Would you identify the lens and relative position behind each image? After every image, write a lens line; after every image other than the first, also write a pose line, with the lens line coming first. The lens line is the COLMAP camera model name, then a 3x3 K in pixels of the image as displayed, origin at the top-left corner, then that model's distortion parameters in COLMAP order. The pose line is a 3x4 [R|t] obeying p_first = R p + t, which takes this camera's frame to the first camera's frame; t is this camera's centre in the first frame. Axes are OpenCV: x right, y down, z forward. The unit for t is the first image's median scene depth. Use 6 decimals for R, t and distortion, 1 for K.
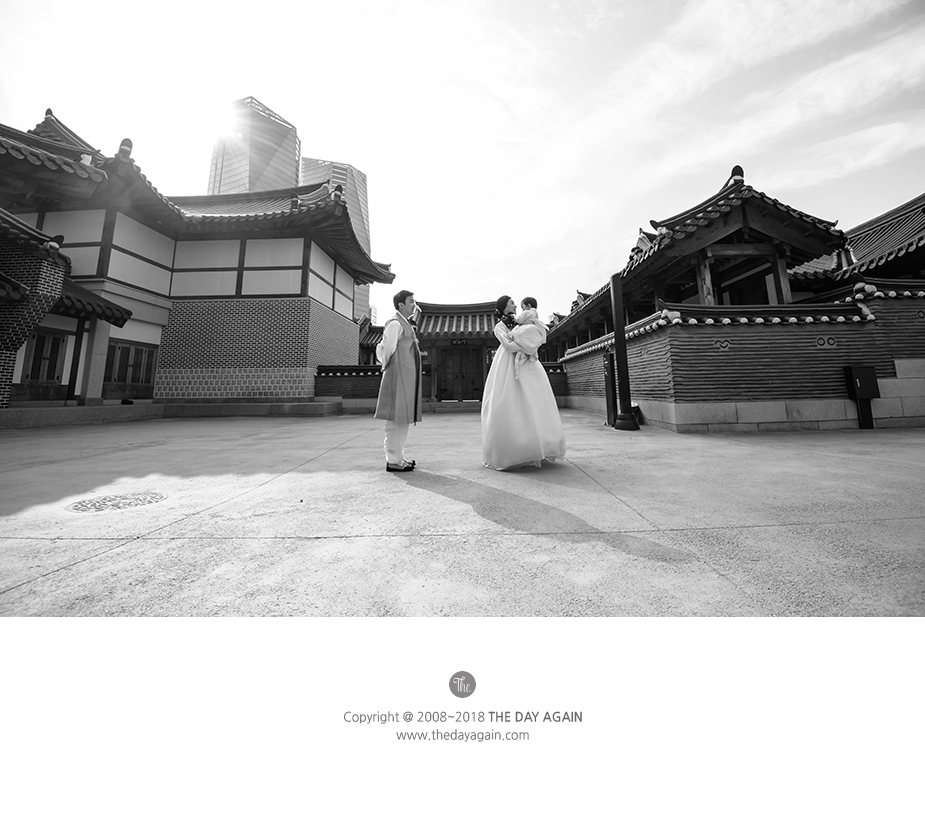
lens RADIAL K [[490.0, 0, 462.5], [0, 490.0, 410.0], [0, 0, 1]] dist [0.000556, 0.000796]
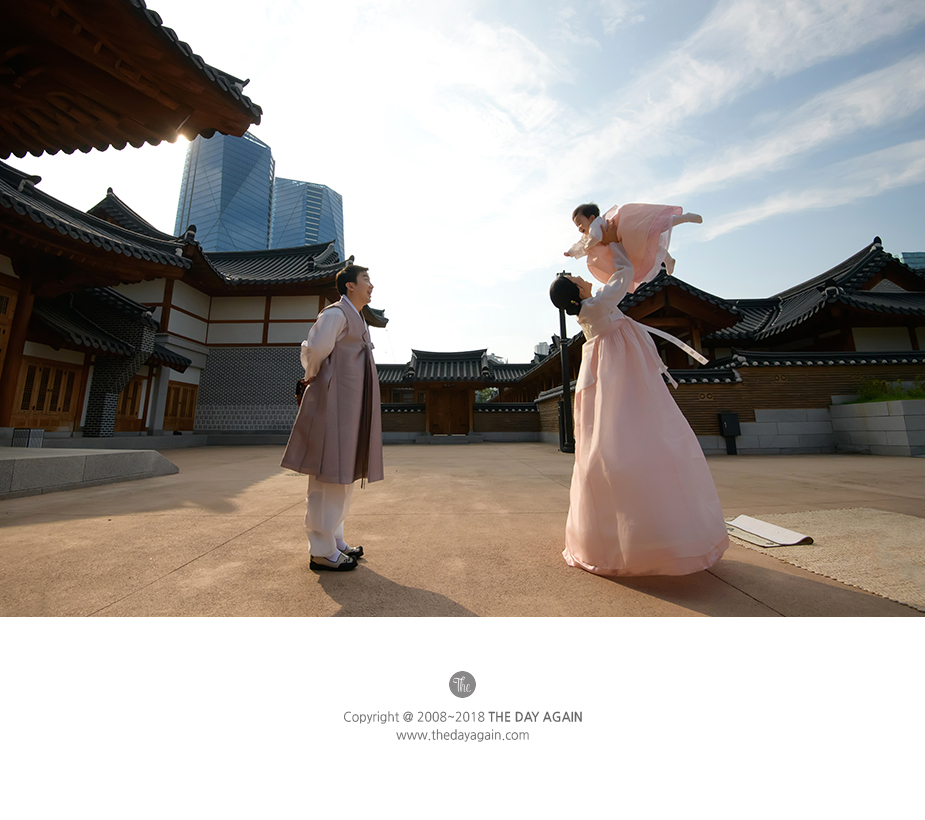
lens RADIAL K [[482.5, 0, 459.7], [0, 482.5, 369.0], [0, 0, 1]] dist [0.040836, 0.000534]
pose [[0.999536, 0.014982, 0.026536, -0.018159], [-0.010671, 0.987747, -0.155700, 0.007959], [-0.028544, 0.155345, 0.987448, -0.232219]]
